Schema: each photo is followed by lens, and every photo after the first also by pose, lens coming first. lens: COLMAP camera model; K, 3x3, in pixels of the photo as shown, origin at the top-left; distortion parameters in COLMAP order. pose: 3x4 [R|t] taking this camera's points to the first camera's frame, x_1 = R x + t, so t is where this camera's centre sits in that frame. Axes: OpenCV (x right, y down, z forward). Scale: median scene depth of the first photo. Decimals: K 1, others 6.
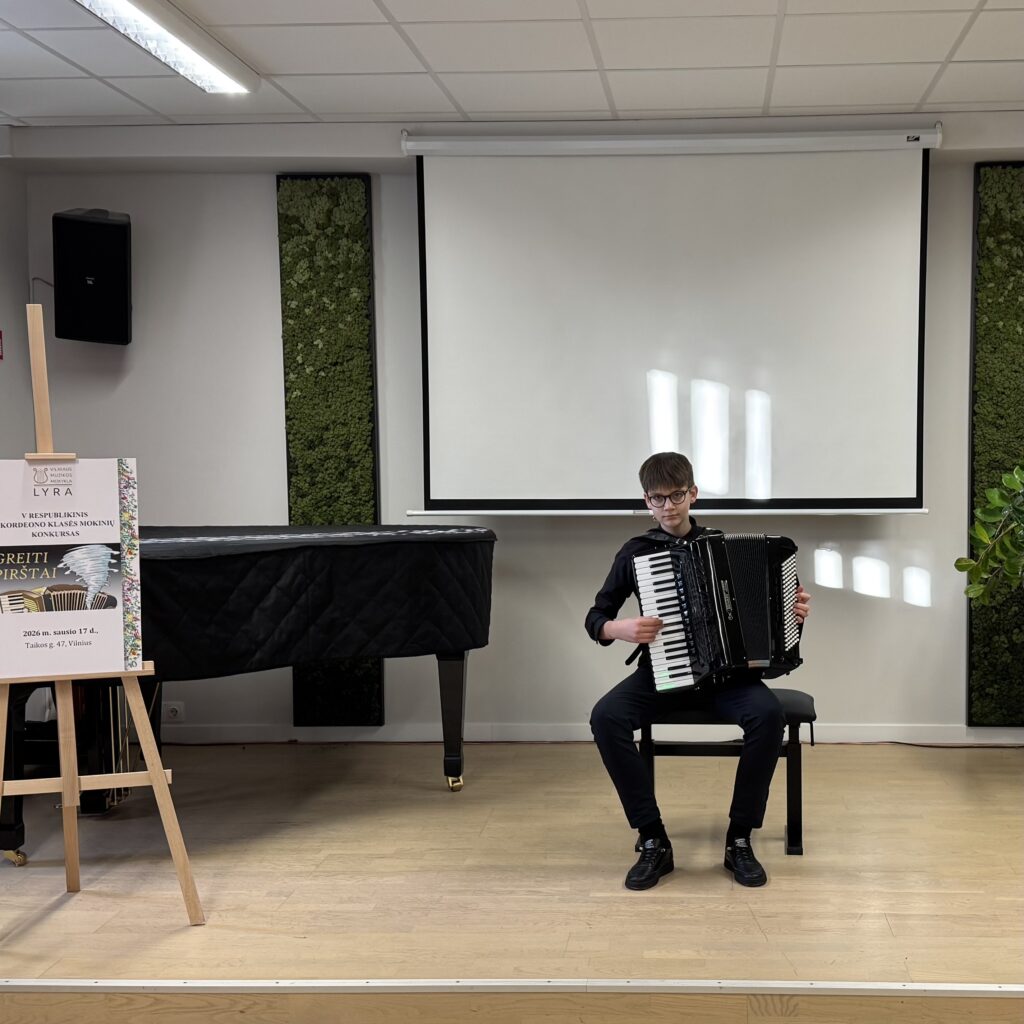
lens RADIAL K [[1007.7, 0, 515.3], [0, 1007.7, 548.3], [0, 0, 1]] dist [0.154463, -0.279985]
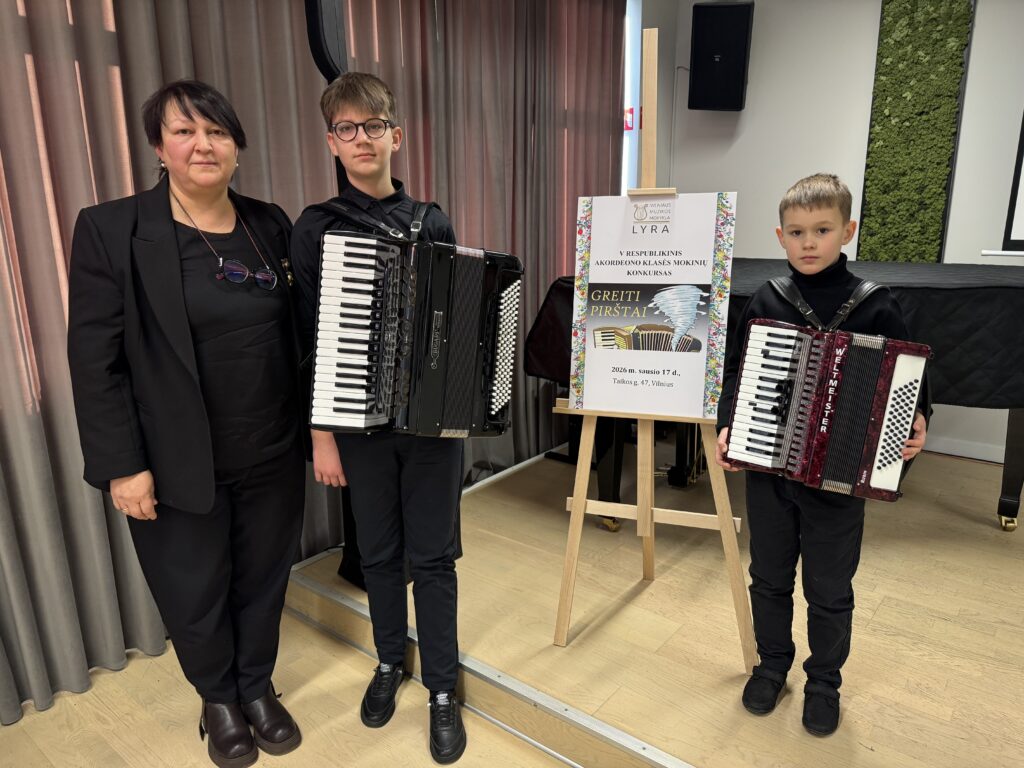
lens RADIAL K [[708.1, 0, 512.0], [0, 708.1, 384.0], [0, 0, 1]] dist [0.118114, -0.150477]
pose [[0.797301, 0.139283, -0.587291, -0.117057], [-0.047450, 0.984463, 0.169060, -0.015959], [0.601714, -0.106925, 0.791522, 0.318251]]
